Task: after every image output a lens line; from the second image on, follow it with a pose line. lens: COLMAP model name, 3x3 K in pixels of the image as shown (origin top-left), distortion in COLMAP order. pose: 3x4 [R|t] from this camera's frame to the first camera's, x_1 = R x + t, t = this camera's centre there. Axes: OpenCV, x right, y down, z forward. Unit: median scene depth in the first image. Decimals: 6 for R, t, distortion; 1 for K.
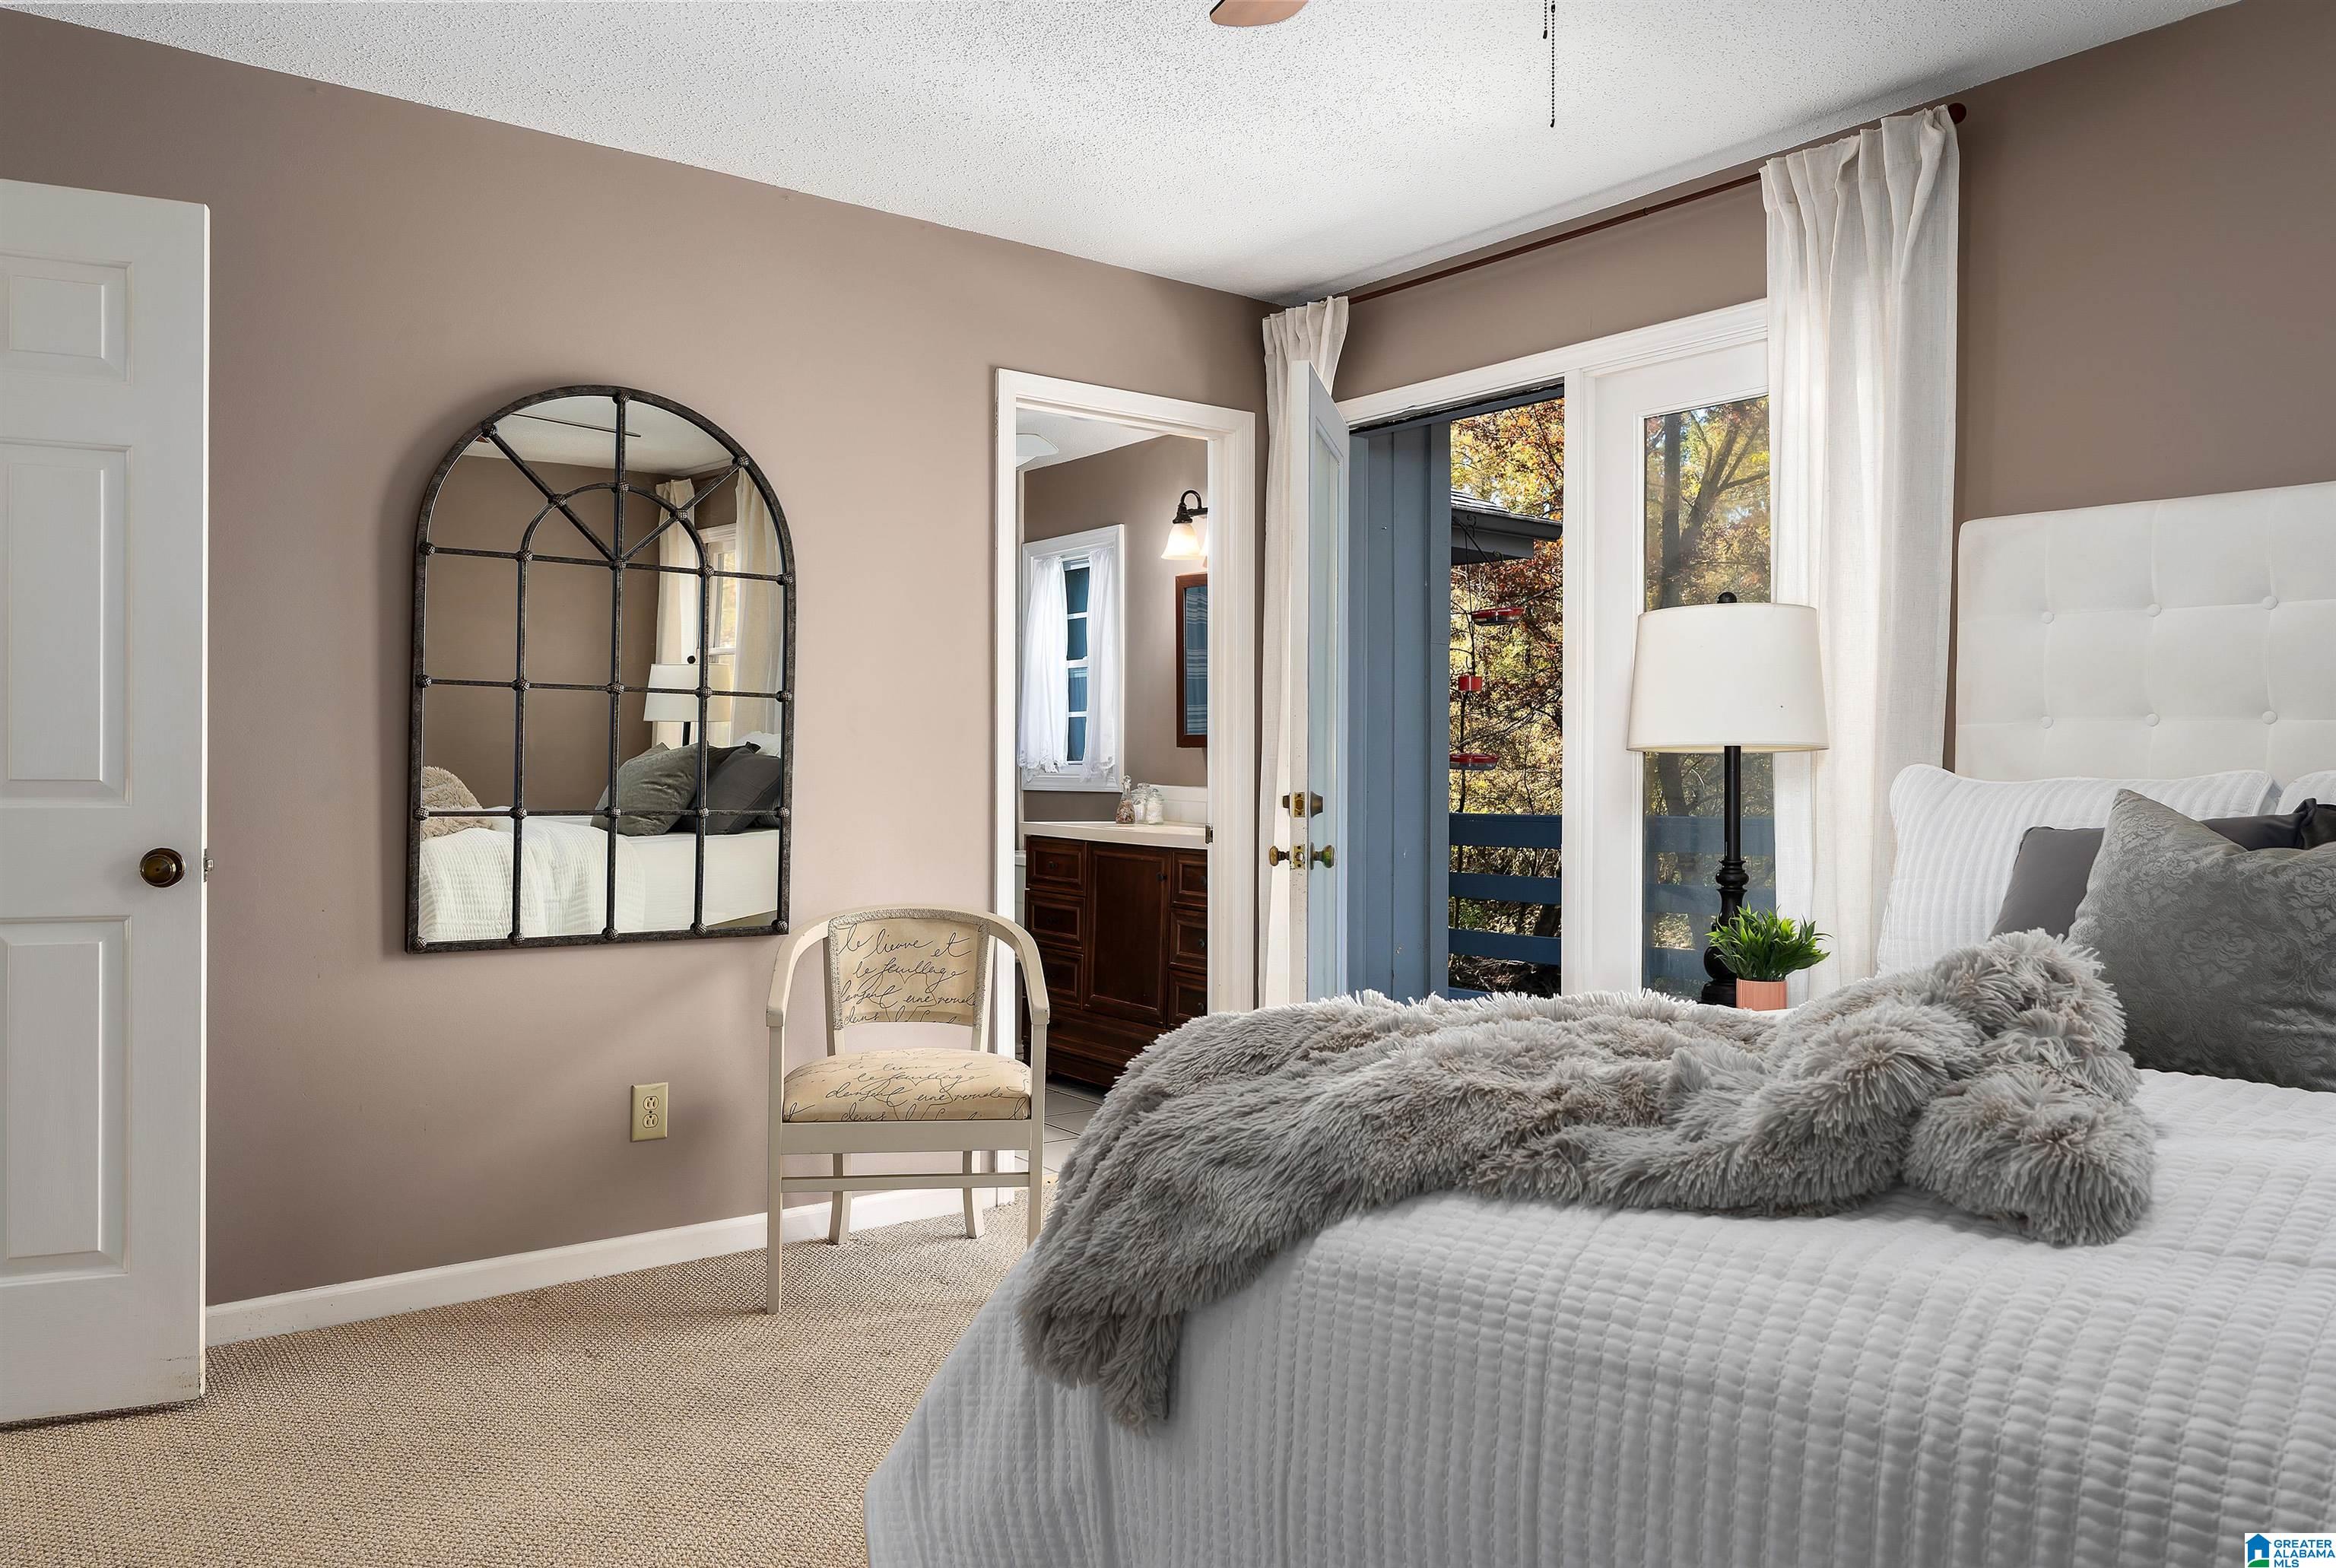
lens RADIAL K [[1687.3, 0, 1166.4], [0, 1687.3, 776.5], [0, 0, 1]] dist [0.000095, -0.000005]
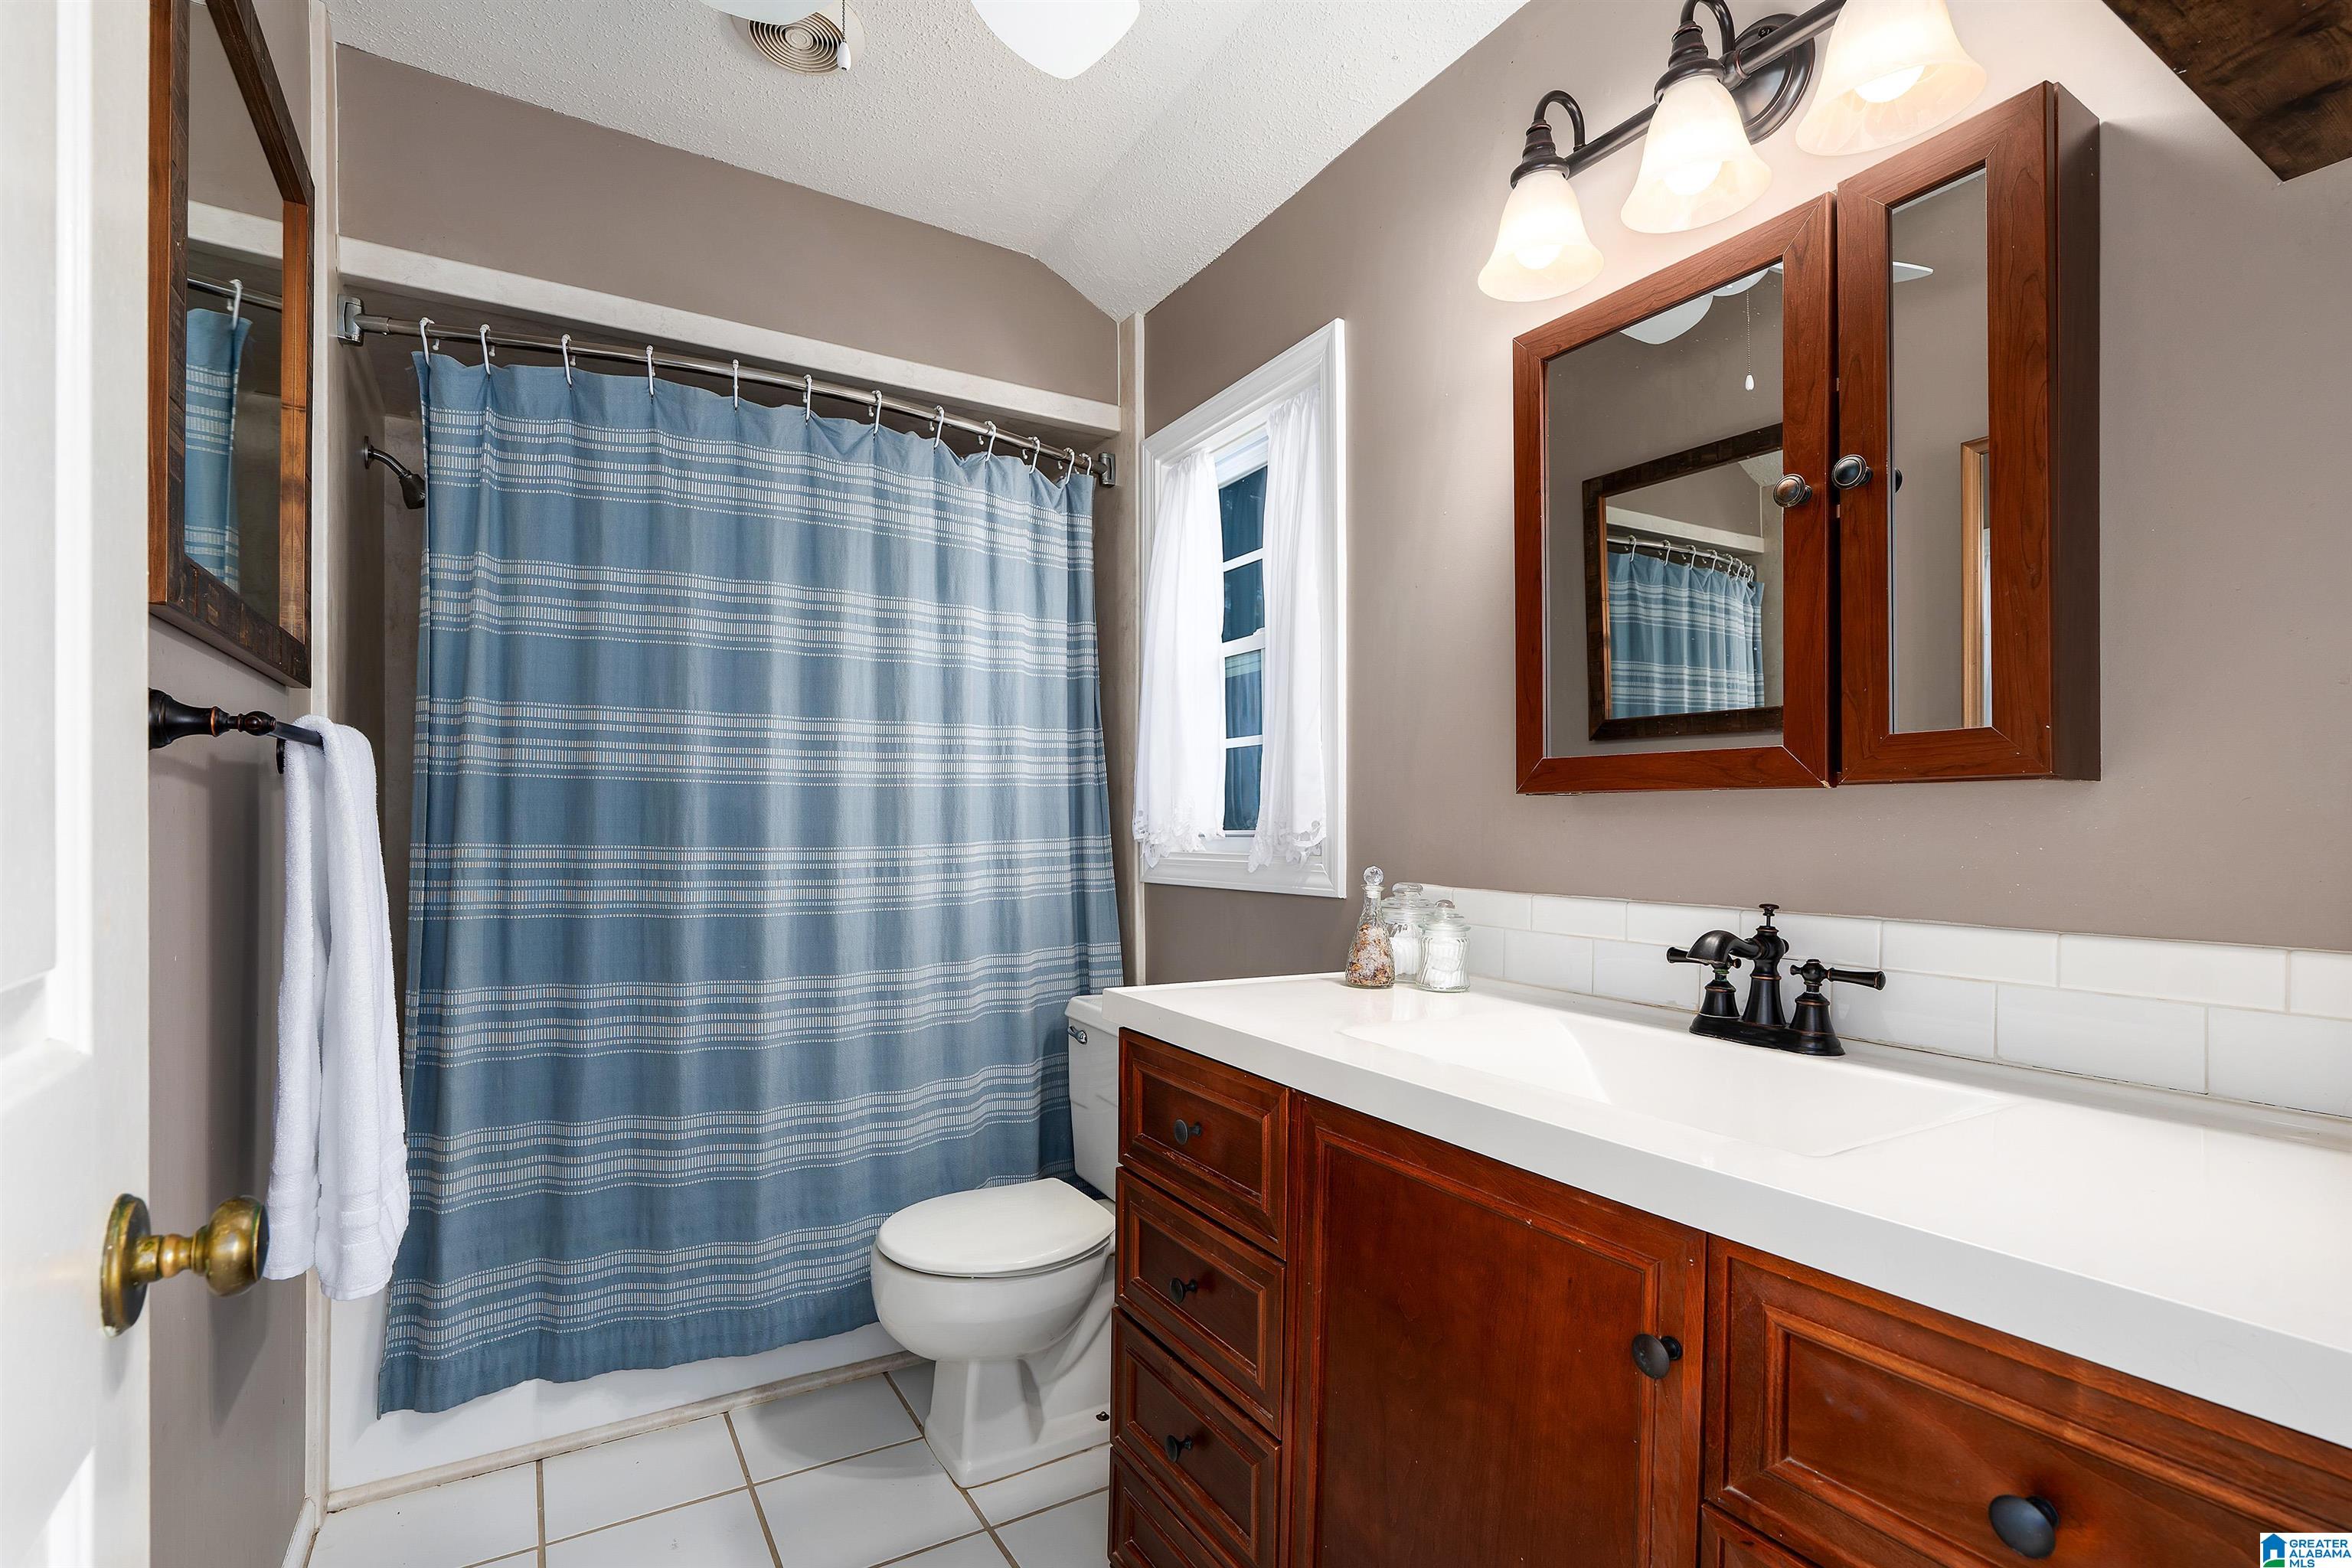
lens RADIAL K [[1092.4, 0, 1173.0], [0, 1092.4, 809.8], [0, 0, 1]] dist [0.000195, -0.000011]
pose [[0.994143, -0.007757, -0.107791, -0.038604], [0.005125, 0.999682, -0.024677, -0.007266], [0.107948, 0.023980, 0.993867, 0.659596]]
